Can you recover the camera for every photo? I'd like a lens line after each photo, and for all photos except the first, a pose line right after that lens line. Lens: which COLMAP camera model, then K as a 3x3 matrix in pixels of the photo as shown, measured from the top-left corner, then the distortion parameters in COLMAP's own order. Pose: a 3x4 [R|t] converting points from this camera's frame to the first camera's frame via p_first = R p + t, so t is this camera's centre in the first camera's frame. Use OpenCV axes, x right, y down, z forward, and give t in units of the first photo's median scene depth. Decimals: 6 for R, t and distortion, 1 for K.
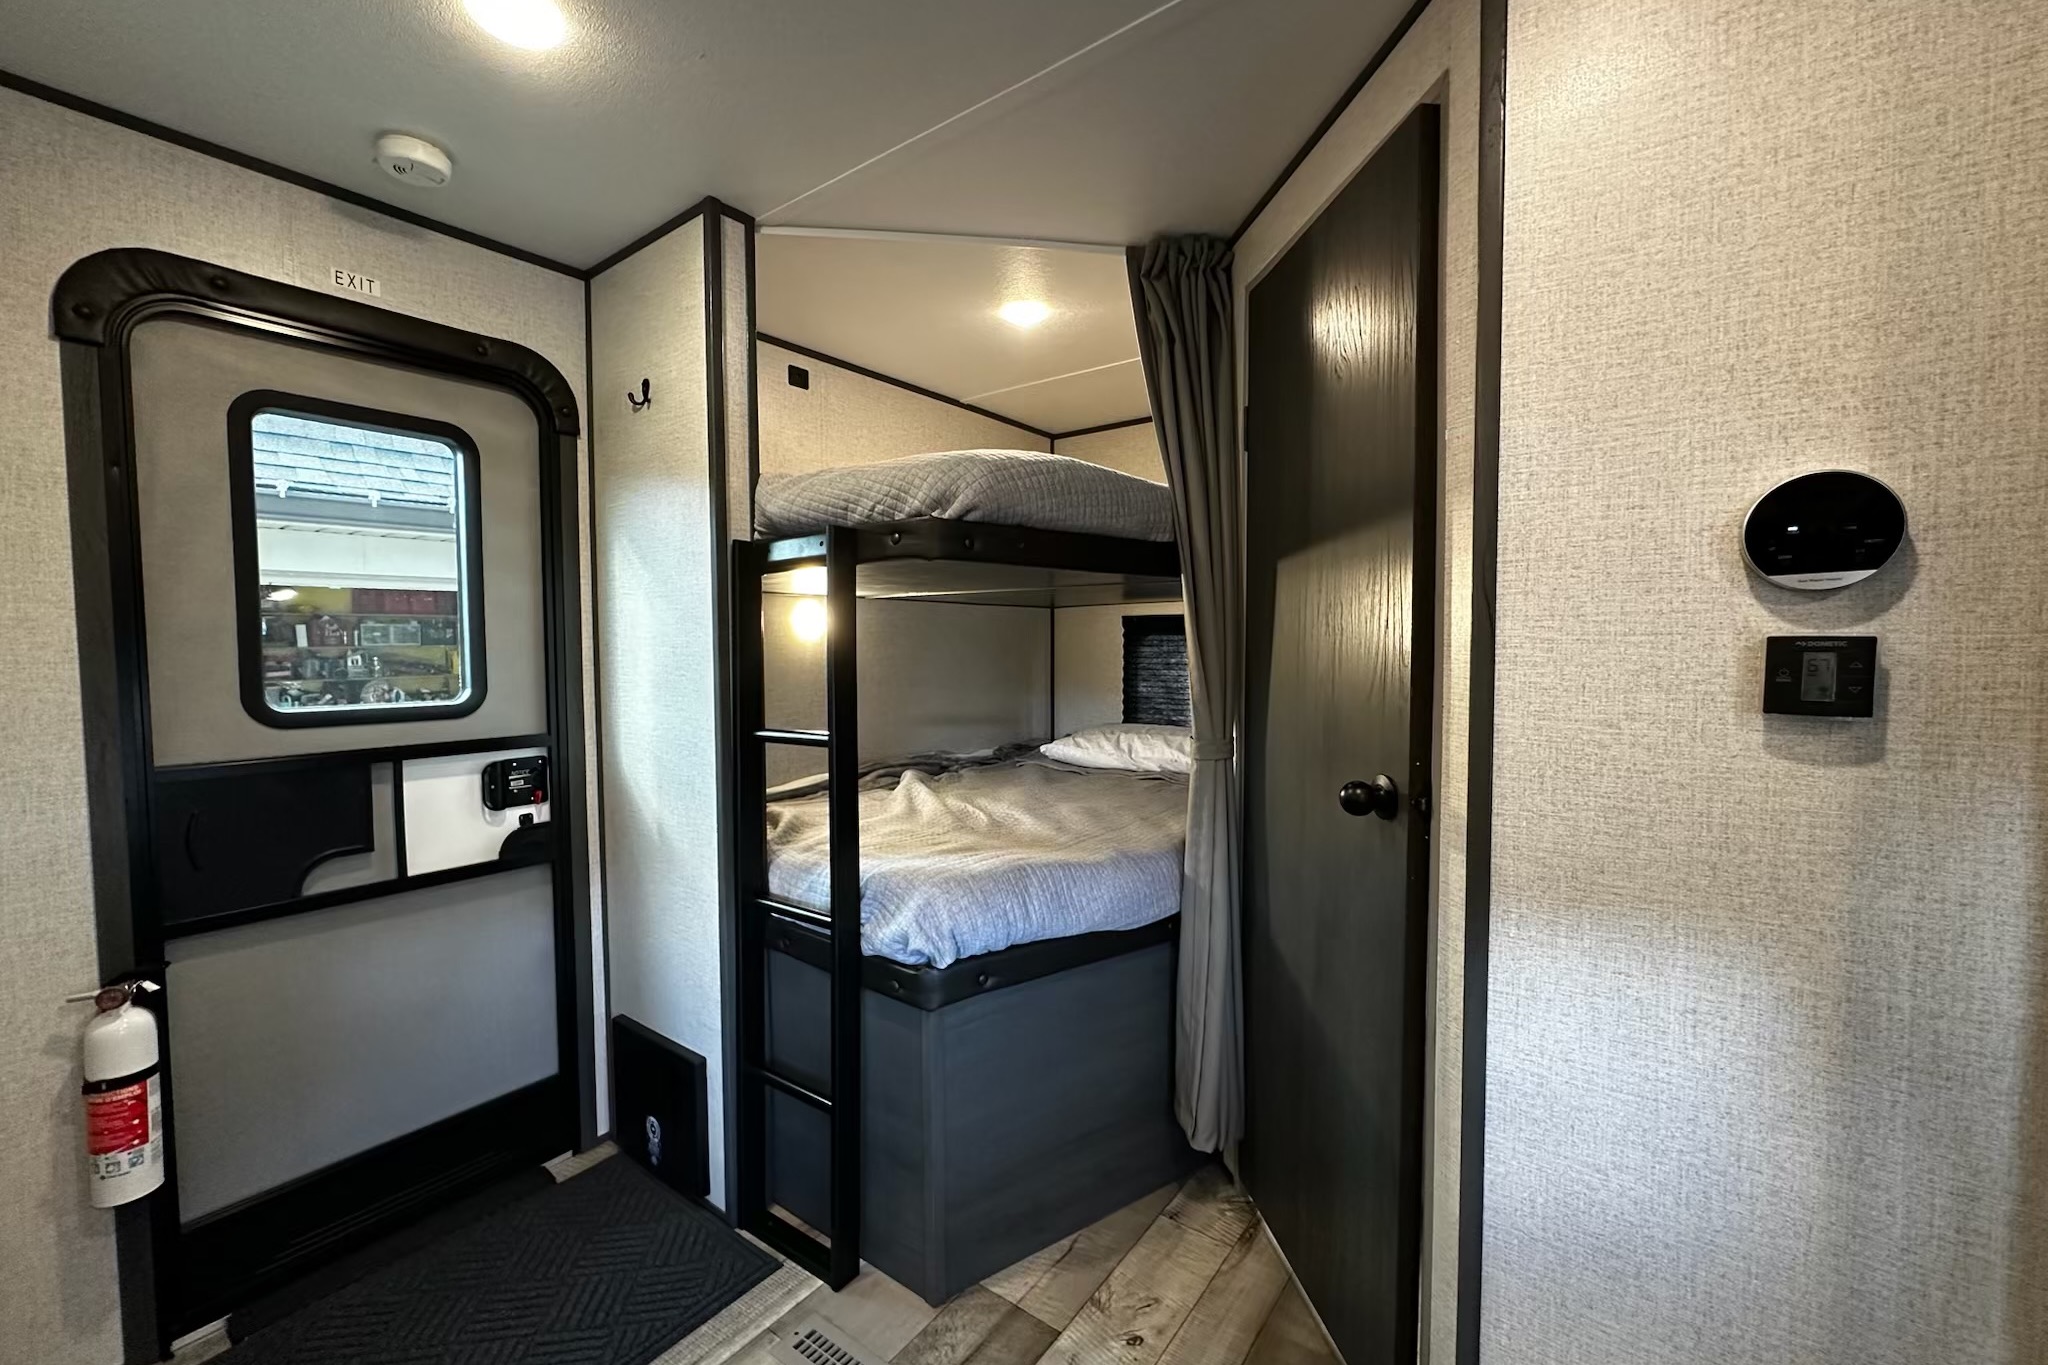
lens RADIAL K [[815.2, 0, 1016.9], [0, 815.2, 676.4], [0, 0, 1]] dist [-0.009019, 0.001310]
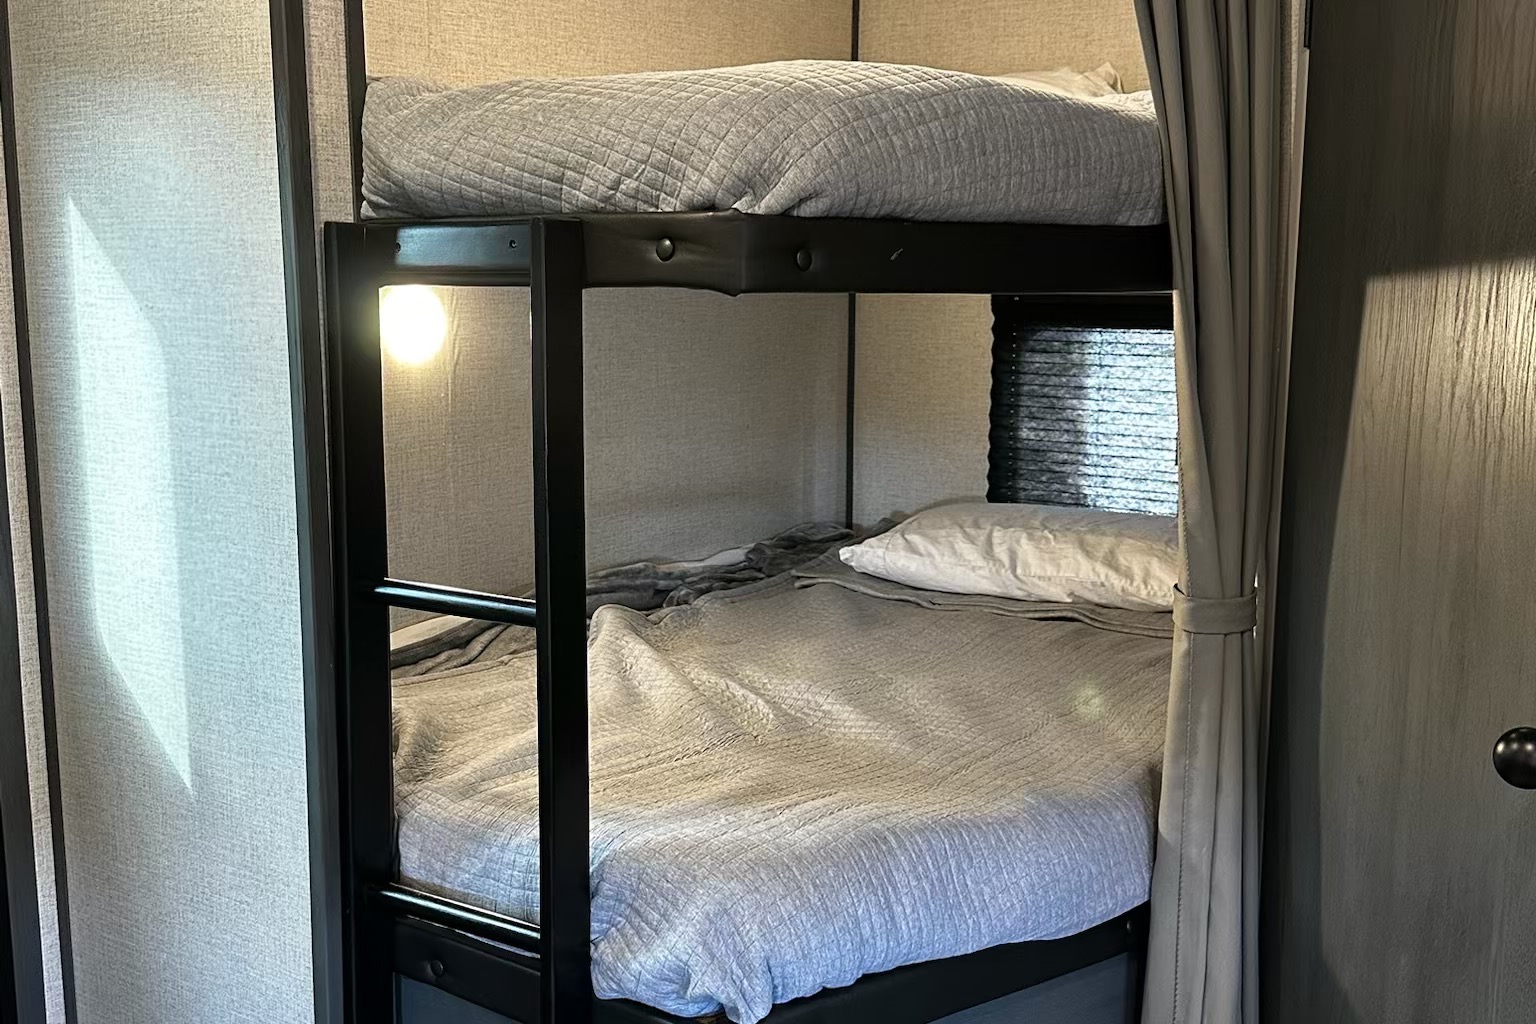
lens RADIAL K [[1609.8, 0, 774.2], [0, 1609.8, 516.3], [0, 0, 1]] dist [0.094232, 0.000000]
pose [[0.999183, 0.000846, 0.040399, -0.102323], [-0.005450, 0.993468, 0.113983, -0.099128], [-0.040038, -0.114110, 0.992661, -0.058888]]
